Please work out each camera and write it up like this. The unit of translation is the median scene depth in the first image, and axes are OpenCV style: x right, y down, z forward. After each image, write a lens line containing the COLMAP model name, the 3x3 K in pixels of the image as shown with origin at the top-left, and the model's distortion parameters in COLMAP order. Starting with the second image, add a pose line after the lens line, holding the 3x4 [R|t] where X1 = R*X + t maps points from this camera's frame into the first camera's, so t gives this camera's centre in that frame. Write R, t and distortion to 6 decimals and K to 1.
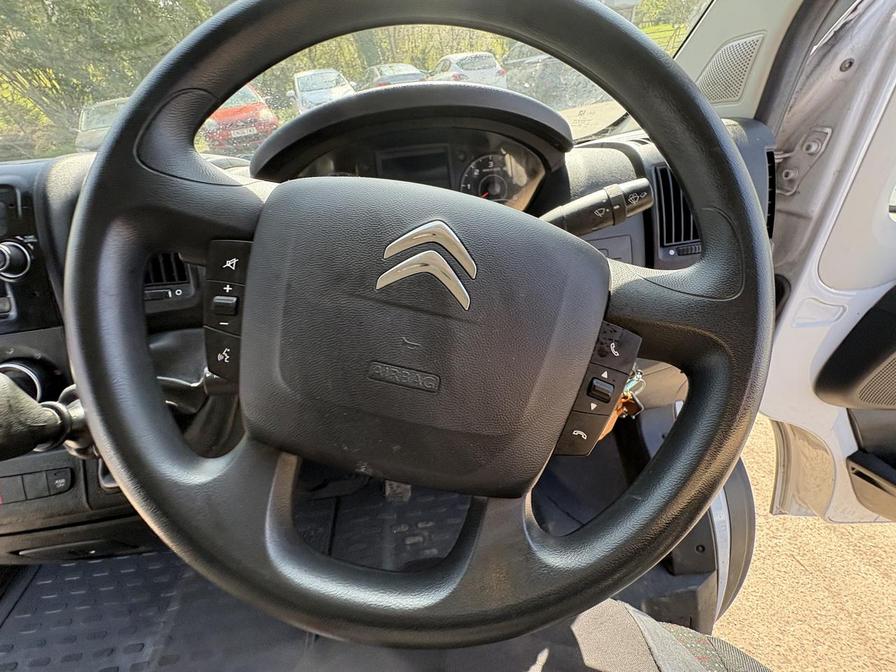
lens RADIAL K [[358.4, 0, 449.9], [0, 358.4, 338.2], [0, 0, 1]] dist [-0.000258, 0.000220]
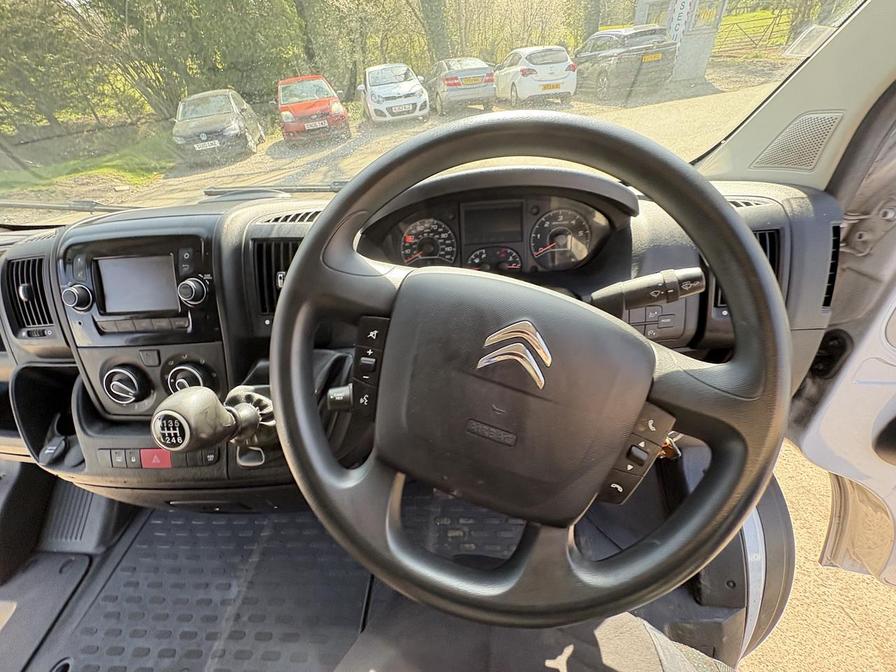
lens RADIAL K [[358.4, 0, 449.9], [0, 358.4, 338.2], [0, 0, 1]] dist [-0.000258, 0.000220]
pose [[0.989069, 0.088558, -0.117900, -0.046890], [-0.086112, 0.995954, 0.025696, -0.084455], [0.119698, -0.015263, 0.992693, -0.120846]]
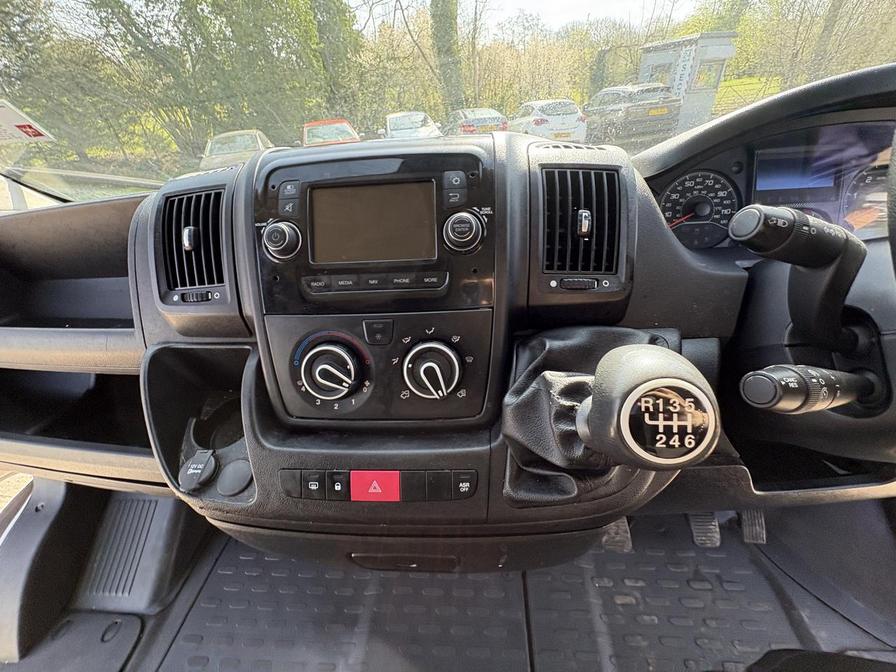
lens RADIAL K [[353.9, 0, 443.5], [0, 353.9, 337.2], [0, 0, 1]] dist [-0.000402, 0.000455]
pose [[0.986742, 0.102522, -0.125816, -0.592204], [-0.112981, 0.990451, -0.079006, 0.066693], [0.116515, 0.092173, 0.988903, 0.063125]]
